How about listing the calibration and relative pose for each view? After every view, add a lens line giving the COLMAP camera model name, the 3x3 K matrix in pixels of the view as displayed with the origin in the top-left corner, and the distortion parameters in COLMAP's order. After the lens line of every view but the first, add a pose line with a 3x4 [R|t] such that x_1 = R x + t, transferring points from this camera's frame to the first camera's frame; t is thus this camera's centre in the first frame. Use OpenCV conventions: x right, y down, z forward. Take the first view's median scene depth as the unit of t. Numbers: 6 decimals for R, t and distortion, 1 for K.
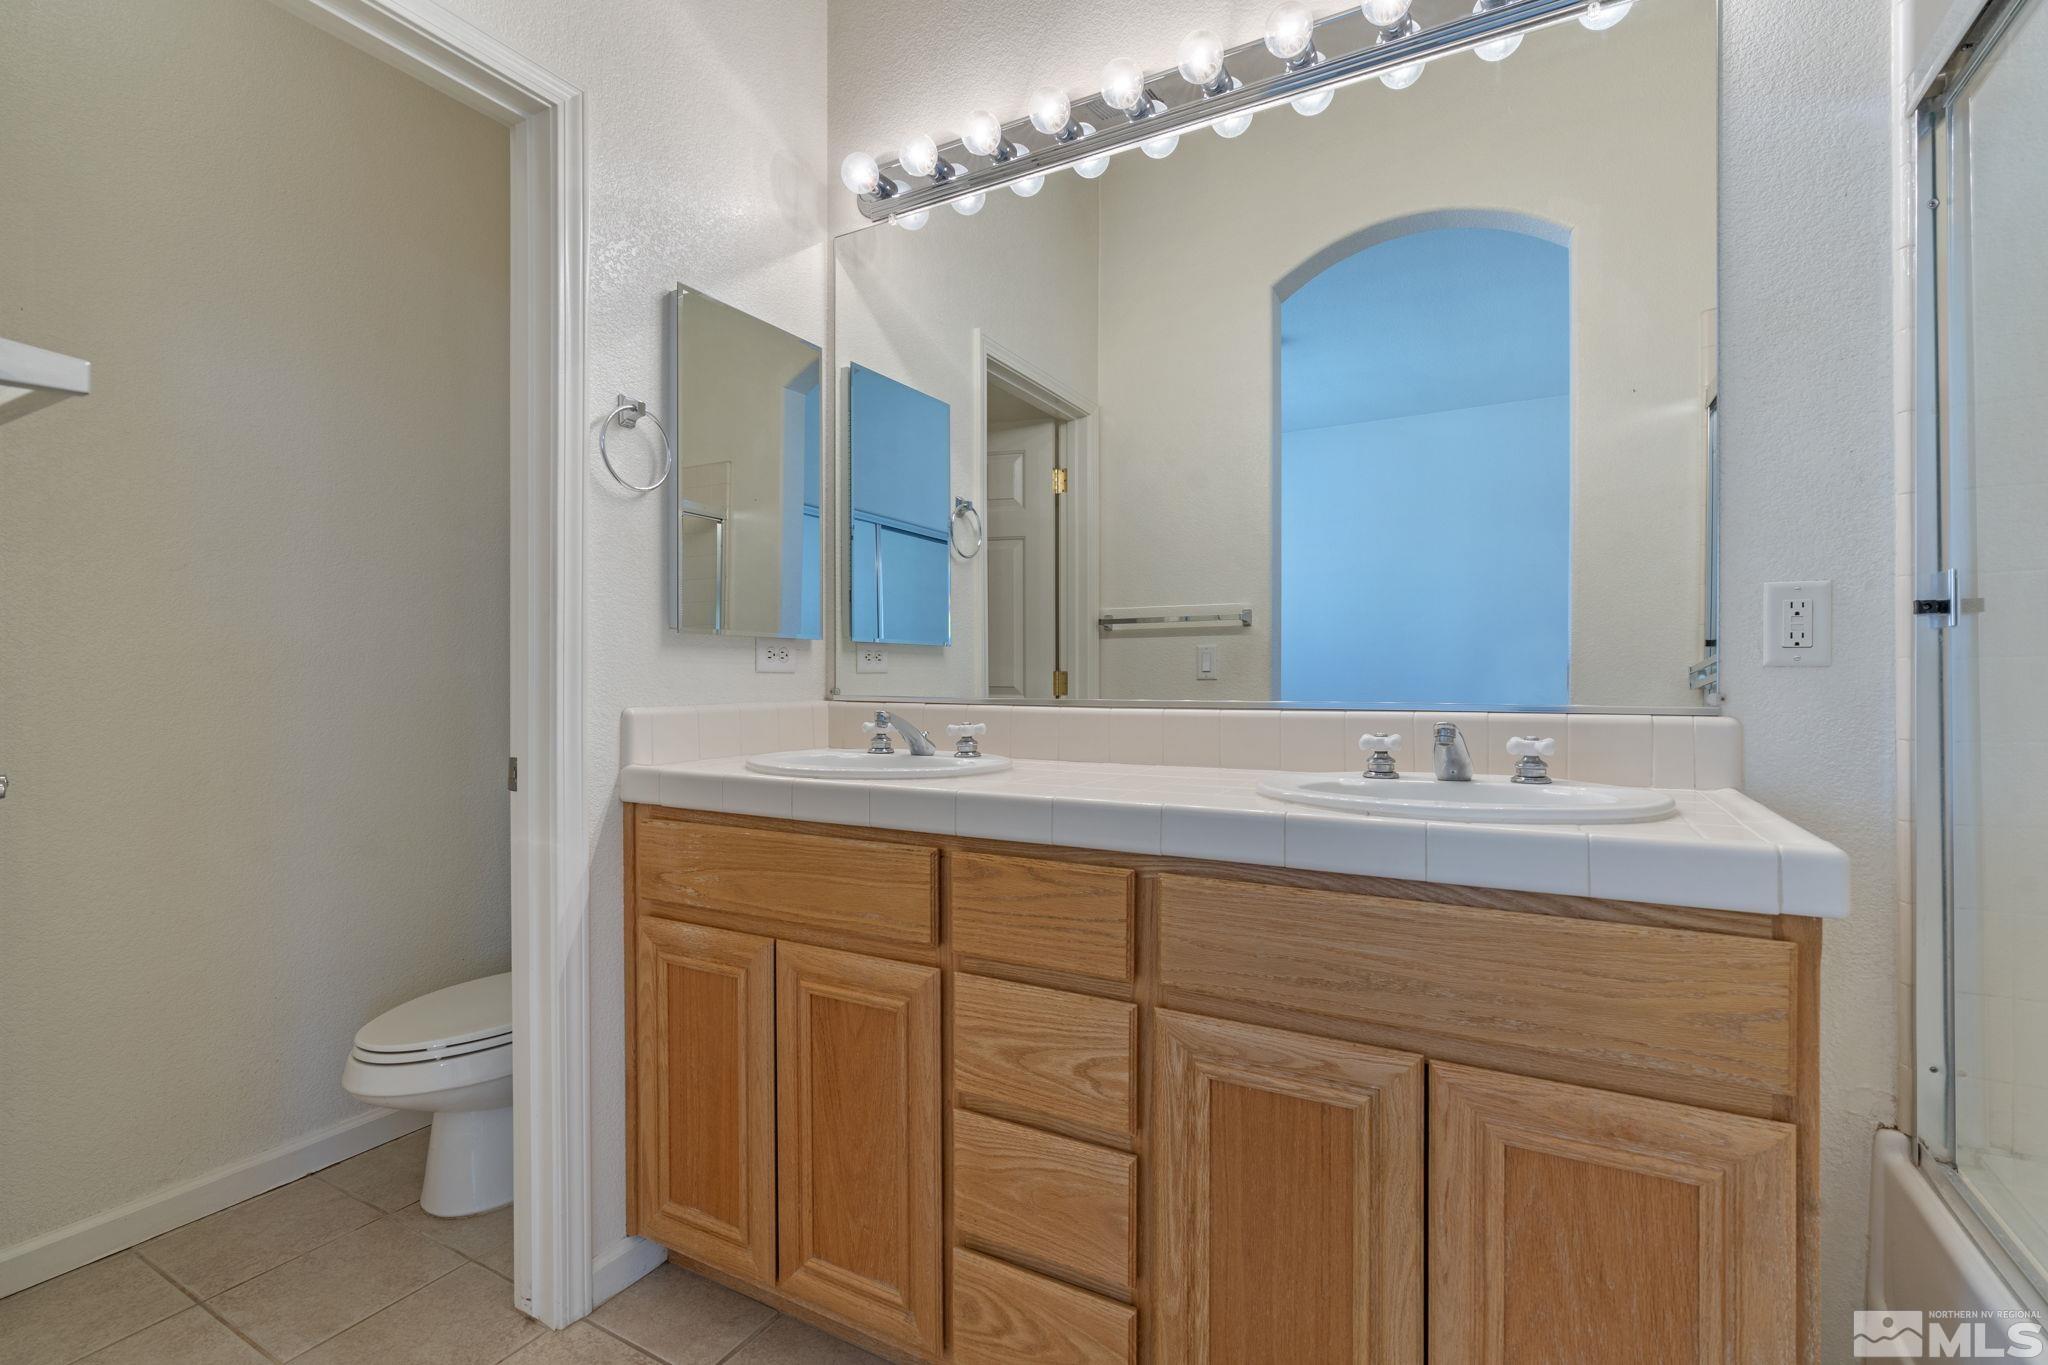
lens RADIAL K [[930.0, 0, 1022.4], [0, 930.0, 686.2], [0, 0, 1]] dist [0.000112, -0.000612]
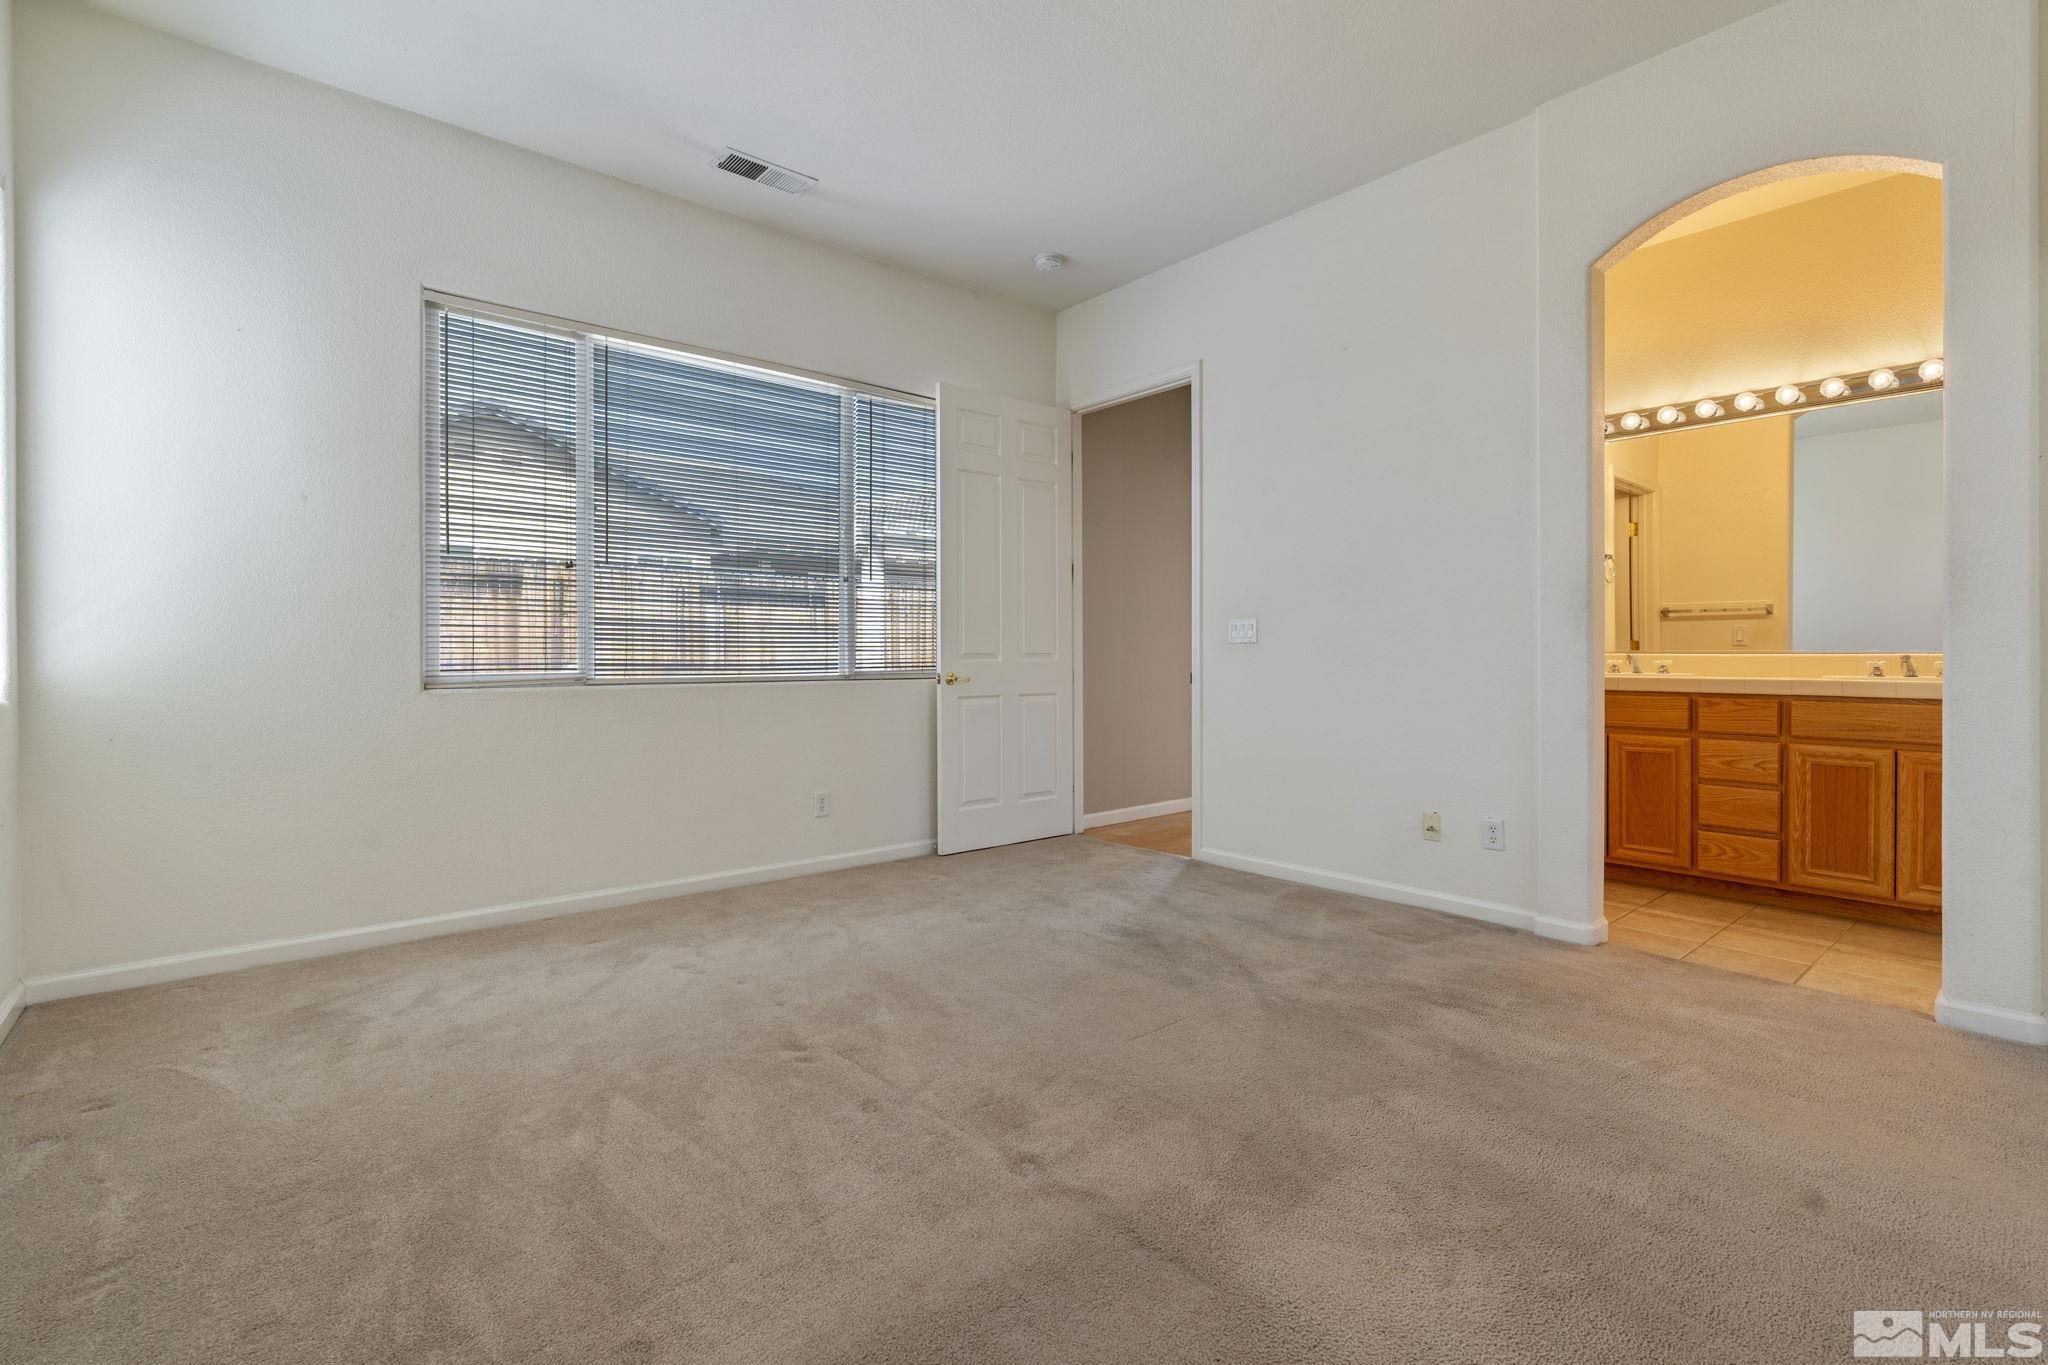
lens RADIAL K [[930.0, 0, 1023.8], [0, 930.0, 659.9], [0, 0, 1]] dist [0.000112, -0.000612]
pose [[0.938269, 0.002753, -0.345896, -1.200631], [-0.003689, 0.999991, -0.002046, 0.075952], [0.345887, 0.003196, 0.938271, -2.859446]]
